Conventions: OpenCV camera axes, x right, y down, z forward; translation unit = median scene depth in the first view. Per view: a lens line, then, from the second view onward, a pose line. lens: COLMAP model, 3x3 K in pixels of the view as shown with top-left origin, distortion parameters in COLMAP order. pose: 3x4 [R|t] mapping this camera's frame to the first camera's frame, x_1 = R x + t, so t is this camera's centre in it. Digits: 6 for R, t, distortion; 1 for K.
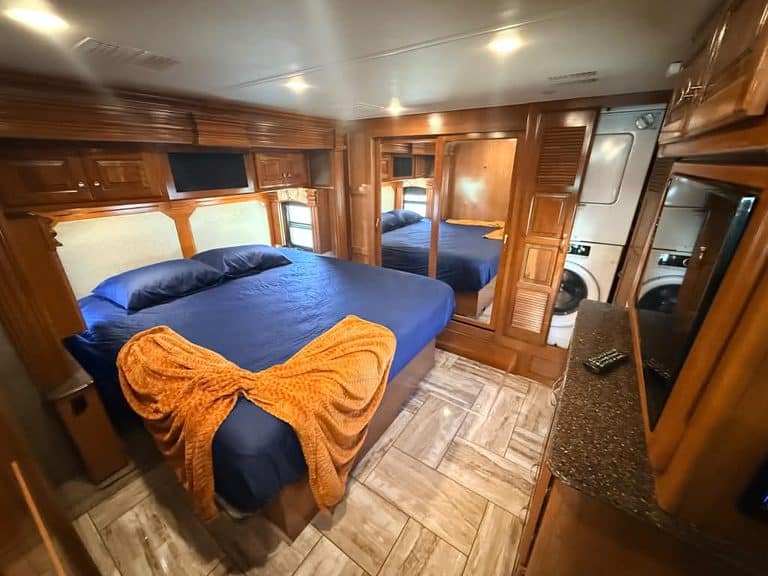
lens RADIAL K [[305.8, 0, 384.0], [0, 305.8, 288.0], [0, 0, 1]] dist [-0.011714, -0.000120]
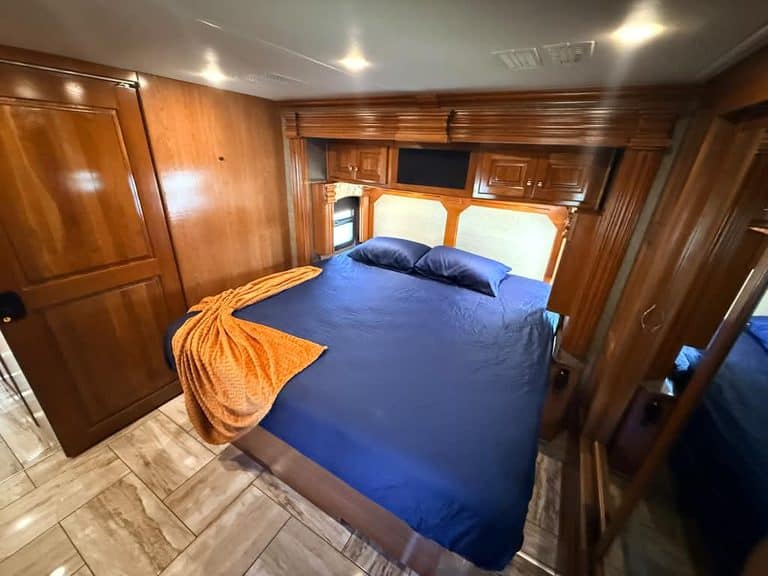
lens RADIAL K [[305.8, 0, 384.0], [0, 305.8, 288.0], [0, 0, 1]] dist [-0.011714, -0.000120]
pose [[0.067964, 0.404633, -0.911950, 0.597277], [-0.425839, 0.838384, 0.340255, -0.396378], [0.902243, 0.365219, 0.229288, 0.938823]]
